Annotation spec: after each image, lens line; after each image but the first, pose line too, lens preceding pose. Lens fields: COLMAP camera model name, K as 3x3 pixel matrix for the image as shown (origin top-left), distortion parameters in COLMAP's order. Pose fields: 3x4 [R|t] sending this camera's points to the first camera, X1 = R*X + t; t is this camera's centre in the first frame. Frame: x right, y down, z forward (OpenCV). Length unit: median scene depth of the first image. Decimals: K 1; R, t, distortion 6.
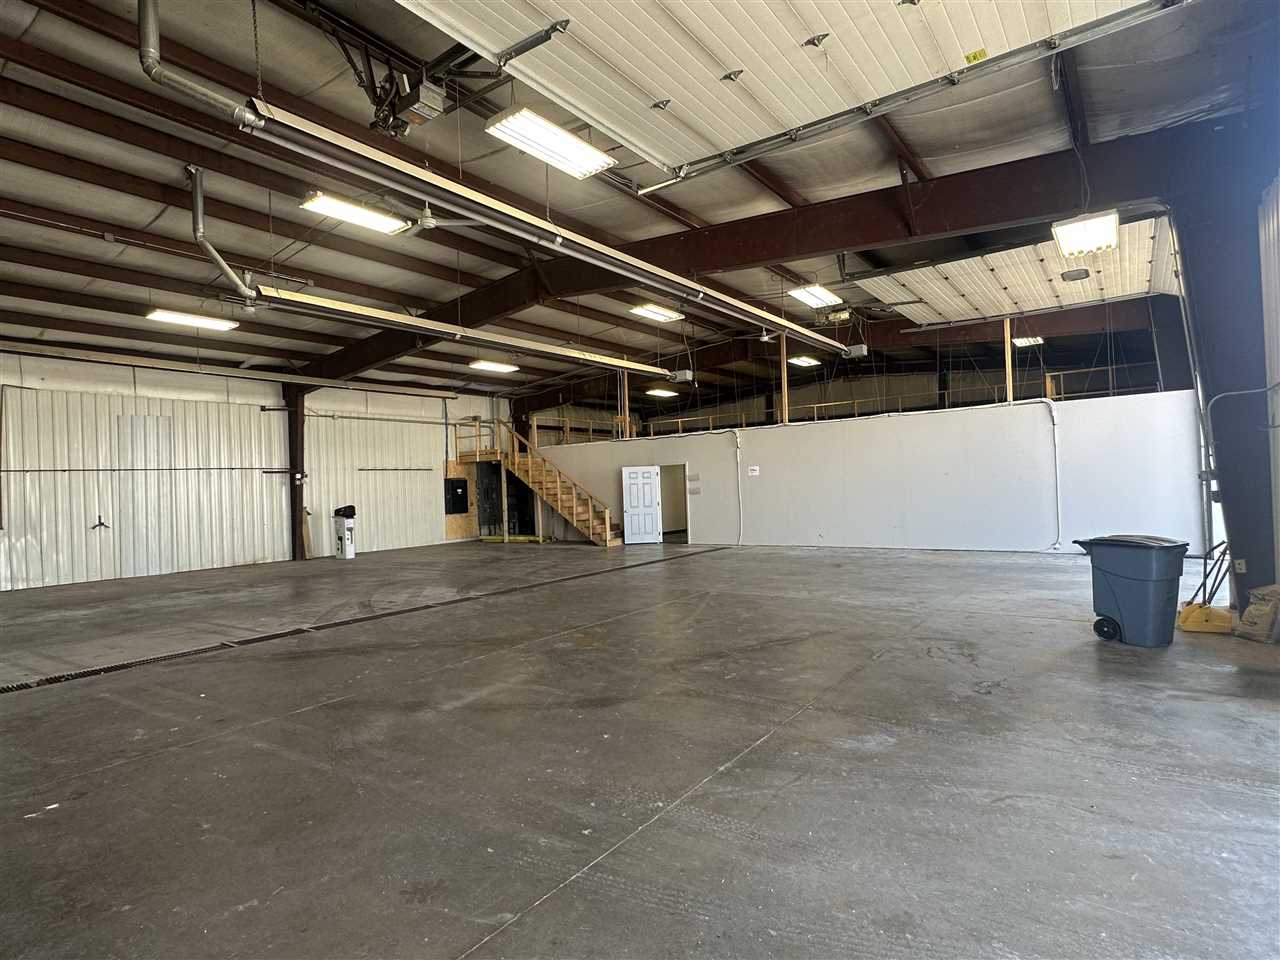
lens RADIAL K [[666.5, 0, 637.2], [0, 666.5, 480.6], [0, 0, 1]] dist [-0.003293, 0.001210]
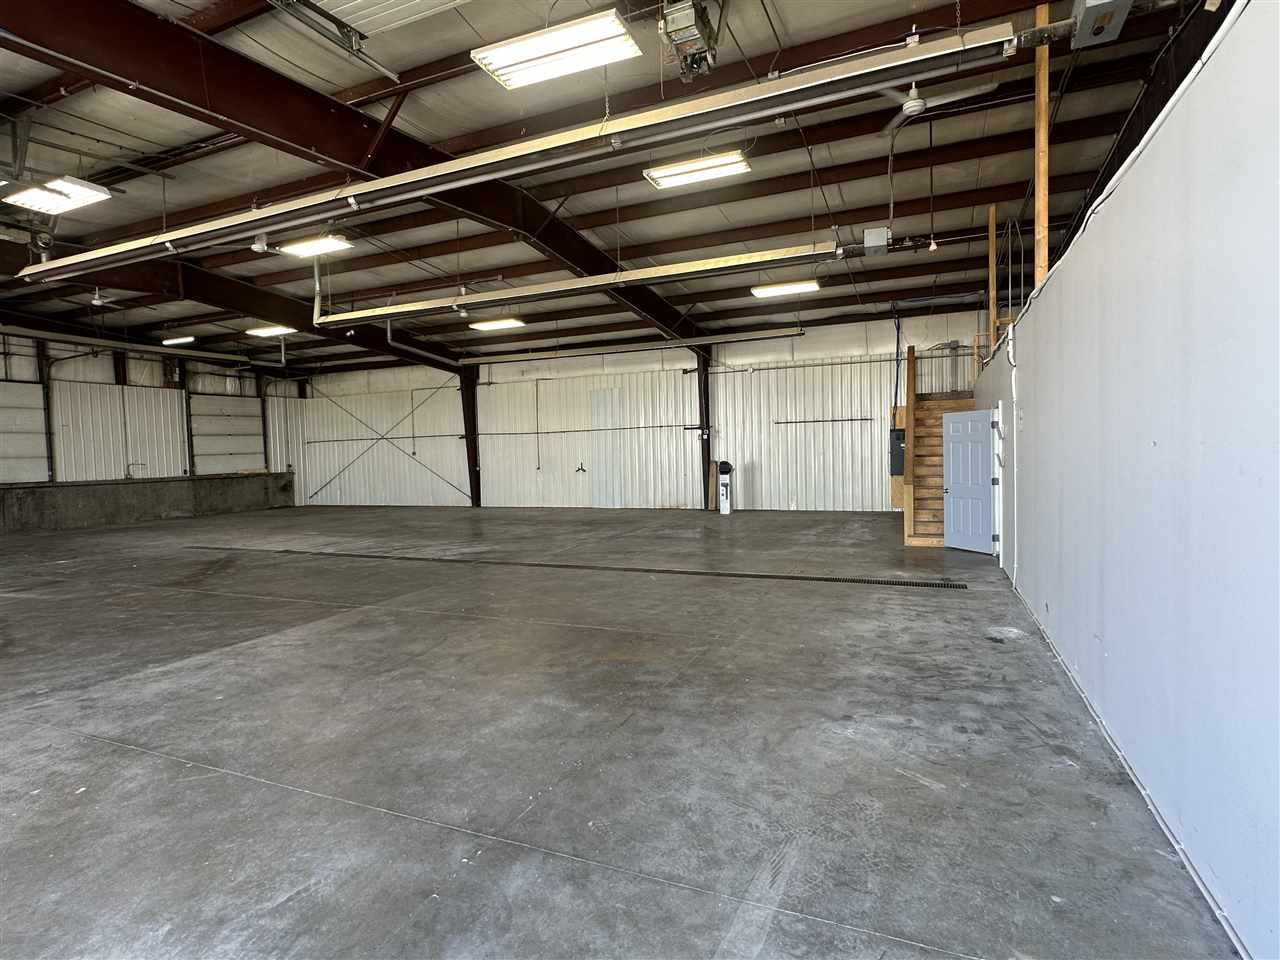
lens RADIAL K [[666.5, 0, 637.7], [0, 666.5, 480.8], [0, 0, 1]] dist [-0.003293, 0.001210]
pose [[0.230943, 0.069752, -0.970464, 0.519266], [0.023436, 0.996739, 0.077218, -0.013564], [0.972685, -0.040577, 0.228555, 0.656573]]
